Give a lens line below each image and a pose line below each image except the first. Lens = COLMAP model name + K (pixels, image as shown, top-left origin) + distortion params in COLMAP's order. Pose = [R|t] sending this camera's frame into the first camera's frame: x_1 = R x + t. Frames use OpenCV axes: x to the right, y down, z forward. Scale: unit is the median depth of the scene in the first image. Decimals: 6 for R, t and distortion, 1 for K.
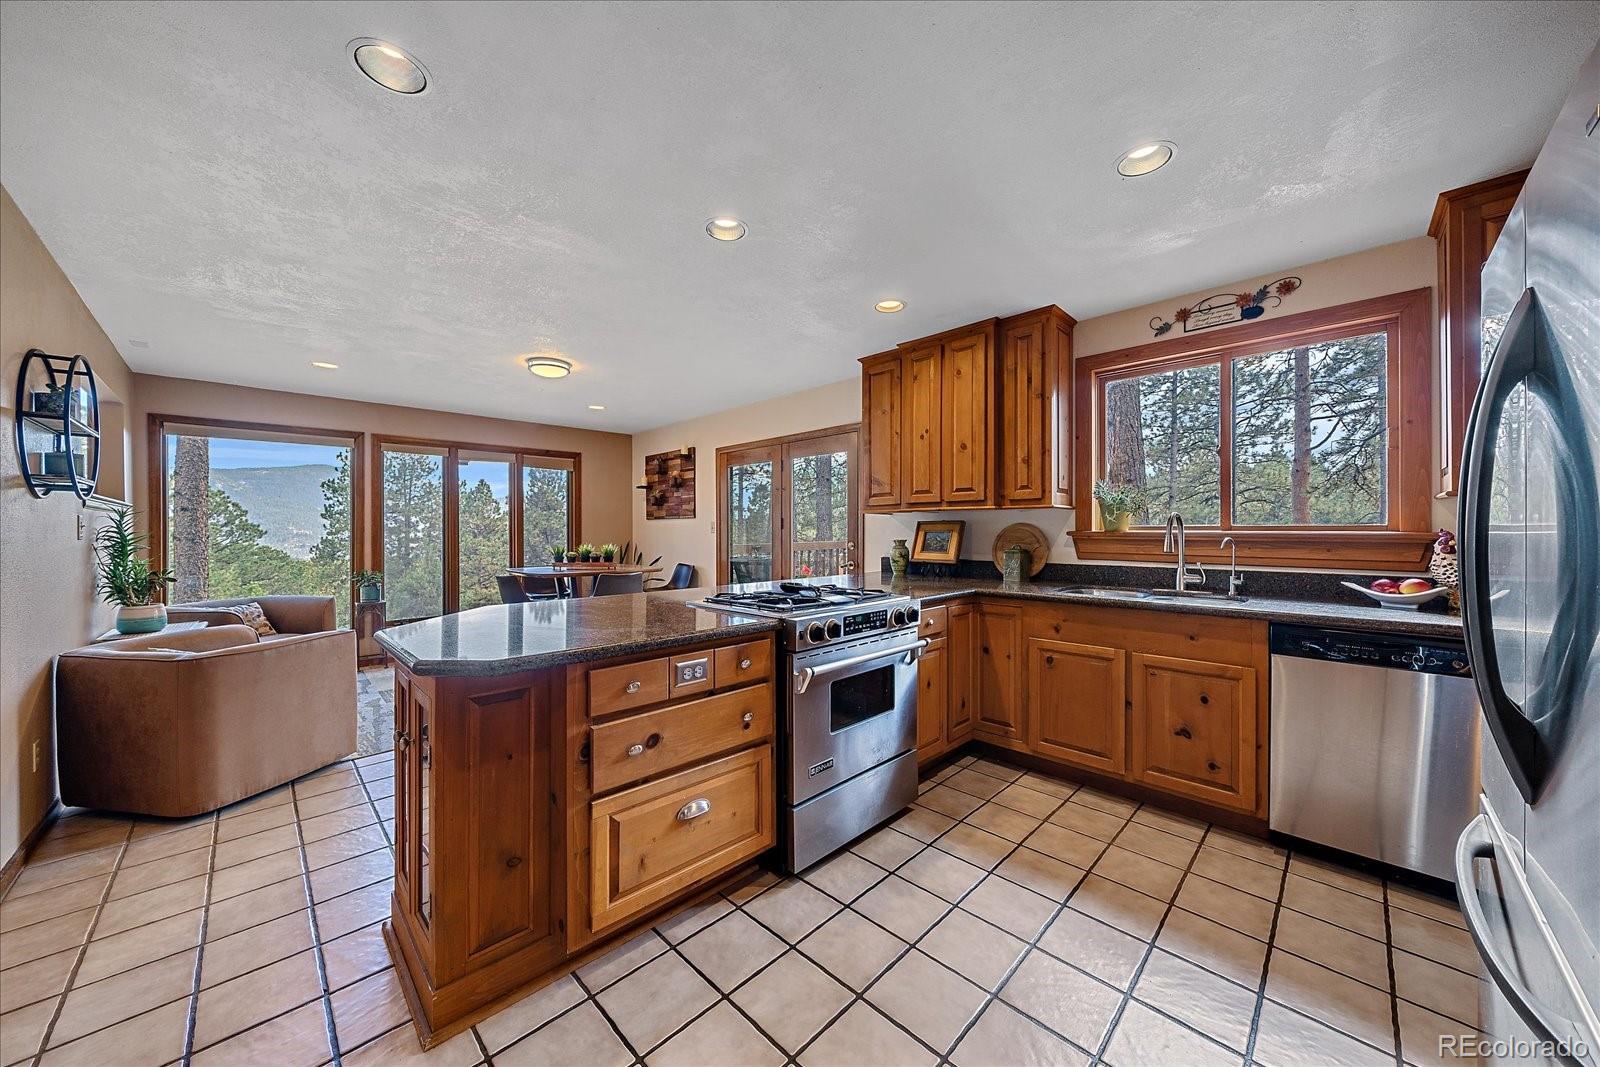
lens RADIAL K [[550.7, 0, 778.6], [0, 550.7, 534.0], [0, 0, 1]] dist [-0.006780, 0.000192]
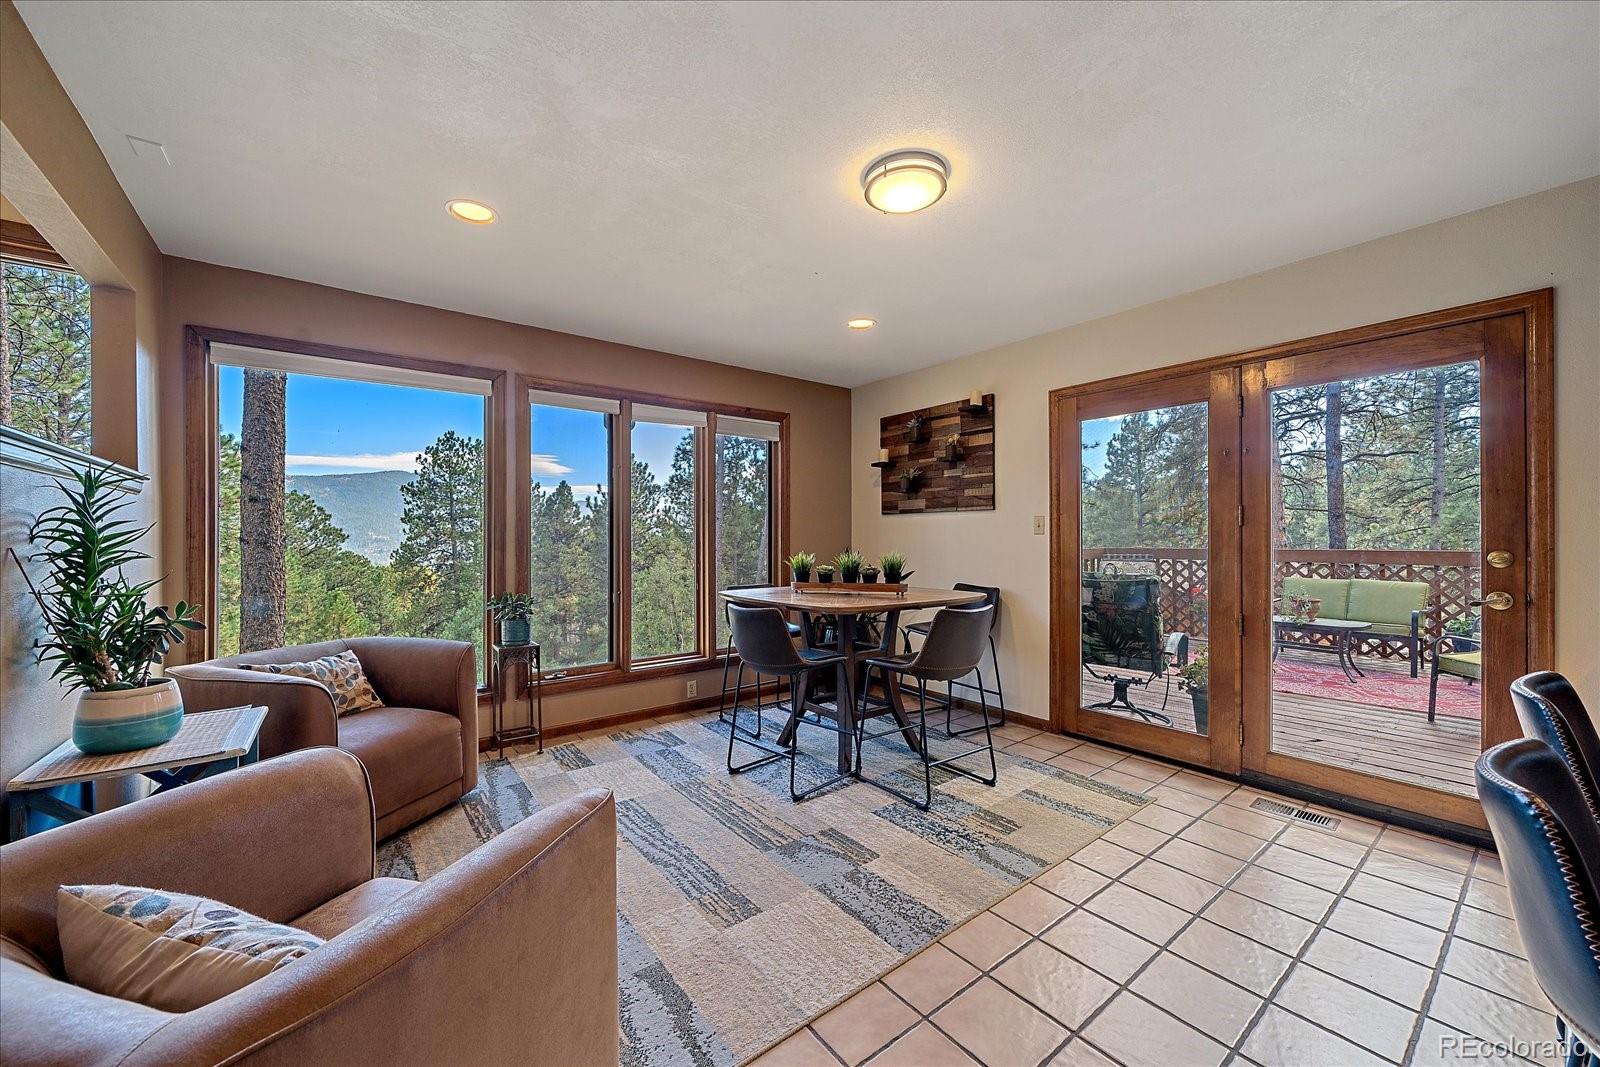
lens RADIAL K [[584.9, 0, 767.7], [0, 584.9, 535.5], [0, 0, 1]] dist [-0.003076, -0.000671]
pose [[0.991621, 0.000883, -0.129176, -0.315574], [-0.001933, 0.999966, -0.008005, 0.005399], [0.129164, 0.008188, 0.991589, 0.319609]]
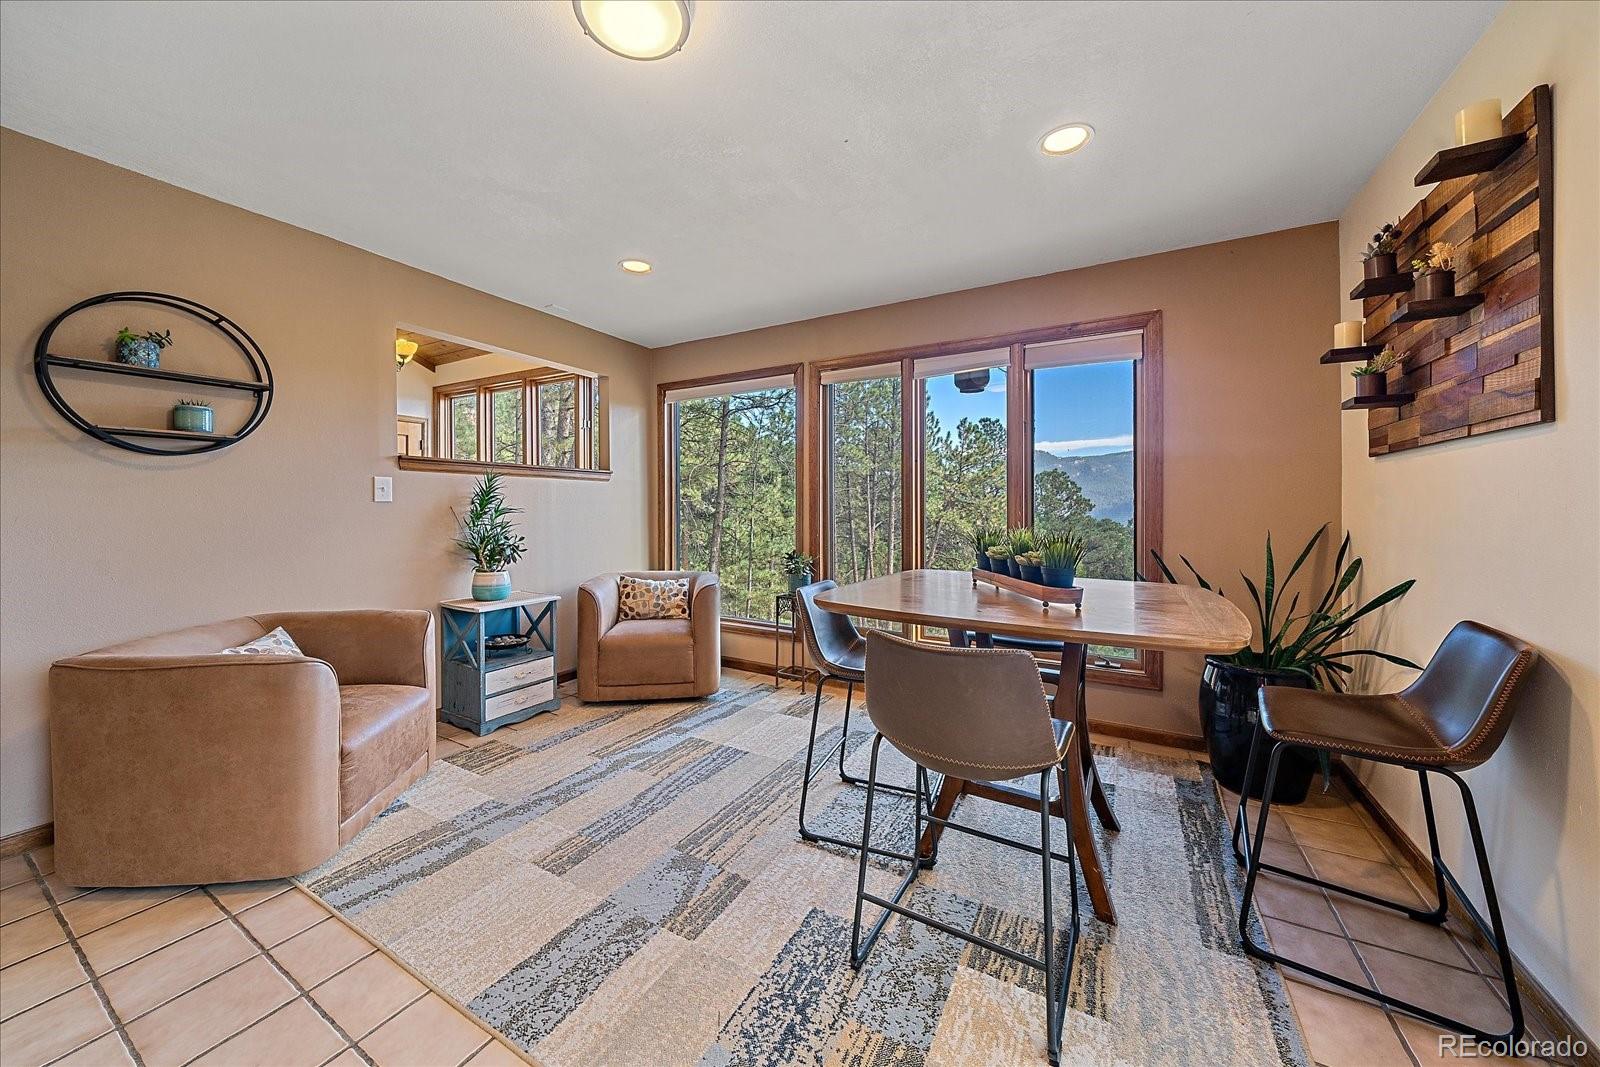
lens RADIAL K [[550.7, 0, 831.7], [0, 550.7, 506.4], [0, 0, 1]] dist [-0.006780, 0.000192]
pose [[0.313930, 0.002885, -0.949442, -0.040375], [-0.007110, 0.999974, 0.000687, 0.004966], [0.949420, 0.006535, 0.313942, 0.669118]]
